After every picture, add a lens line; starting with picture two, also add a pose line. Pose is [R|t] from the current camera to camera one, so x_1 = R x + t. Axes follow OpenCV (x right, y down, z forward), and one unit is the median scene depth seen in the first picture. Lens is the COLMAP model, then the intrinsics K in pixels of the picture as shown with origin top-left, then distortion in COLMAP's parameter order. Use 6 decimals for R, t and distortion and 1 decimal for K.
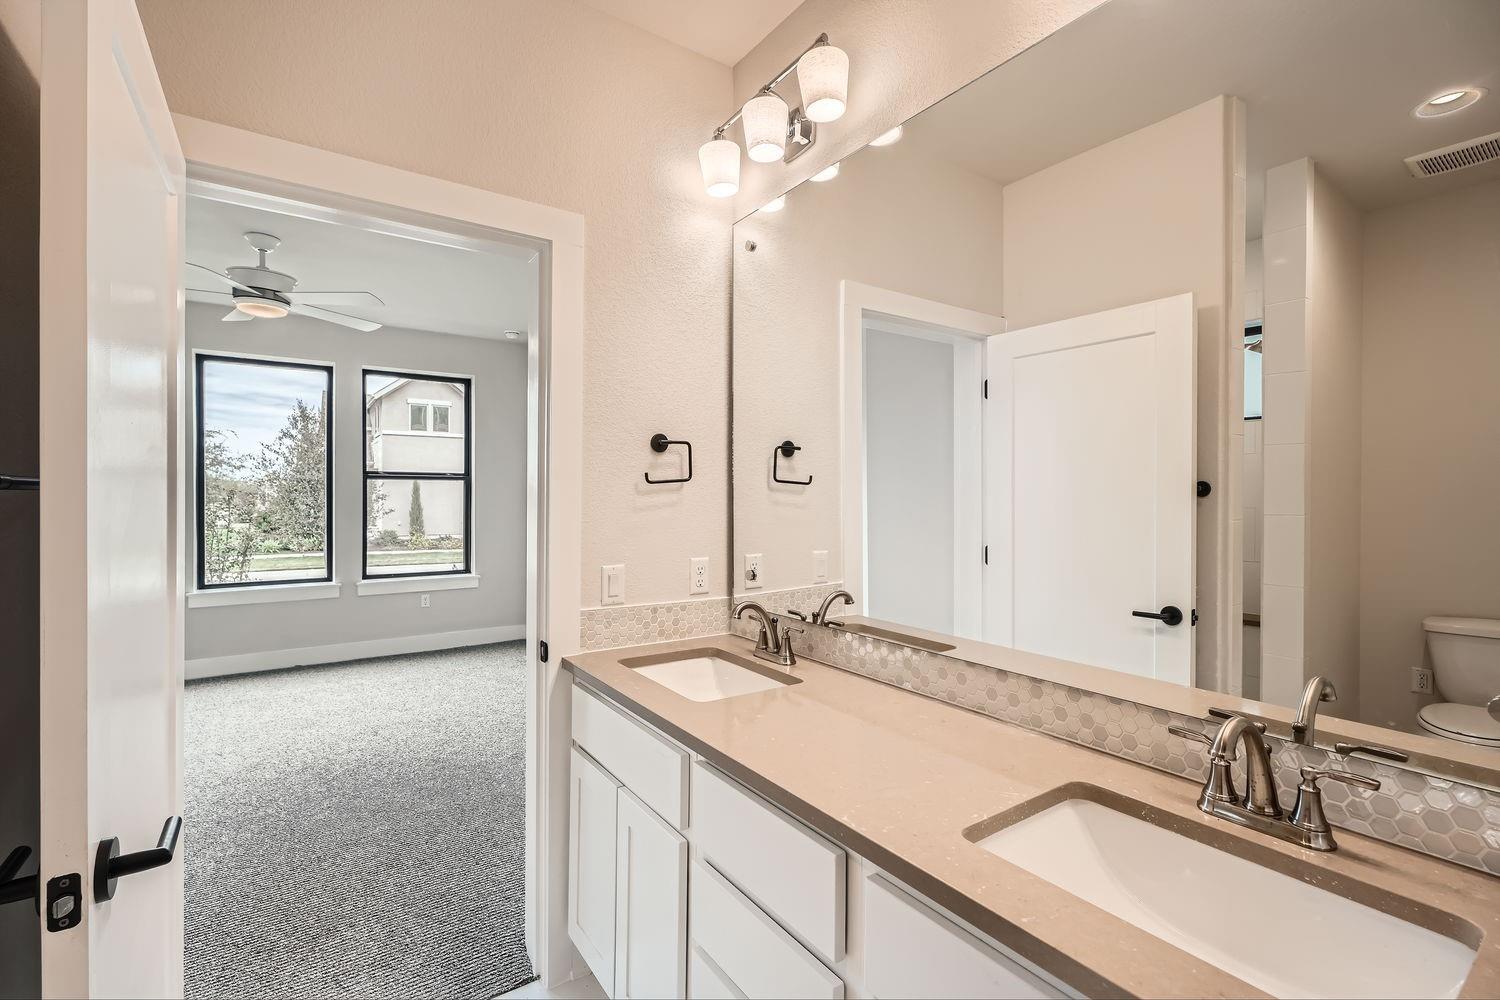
lens RADIAL K [[670.0, 0, 745.3], [0, 670.0, 491.9], [0, 0, 1]] dist [0.000763, 0.000495]
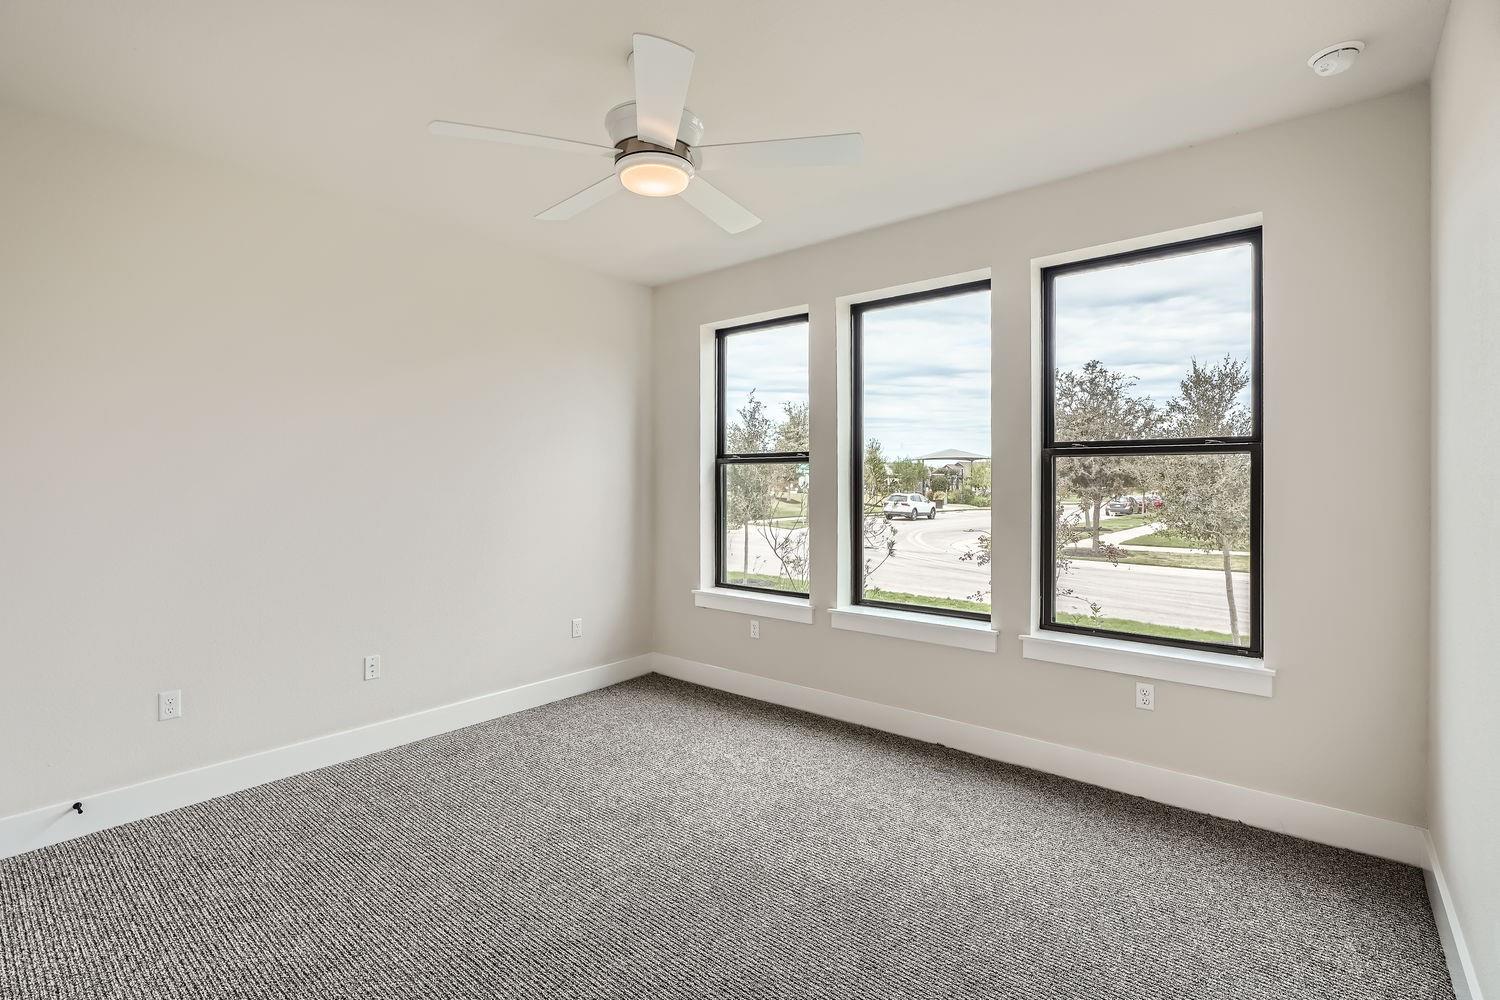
lens RADIAL K [[676.3, 0, 743.2], [0, 676.3, 497.4], [0, 0, 1]] dist [0.001796, 0.001205]
pose [[0.261679, 0.020321, -0.964941, -0.055177], [0.006696, 0.999716, 0.022869, 0.000376], [0.965132, -0.012445, 0.261469, 0.449352]]
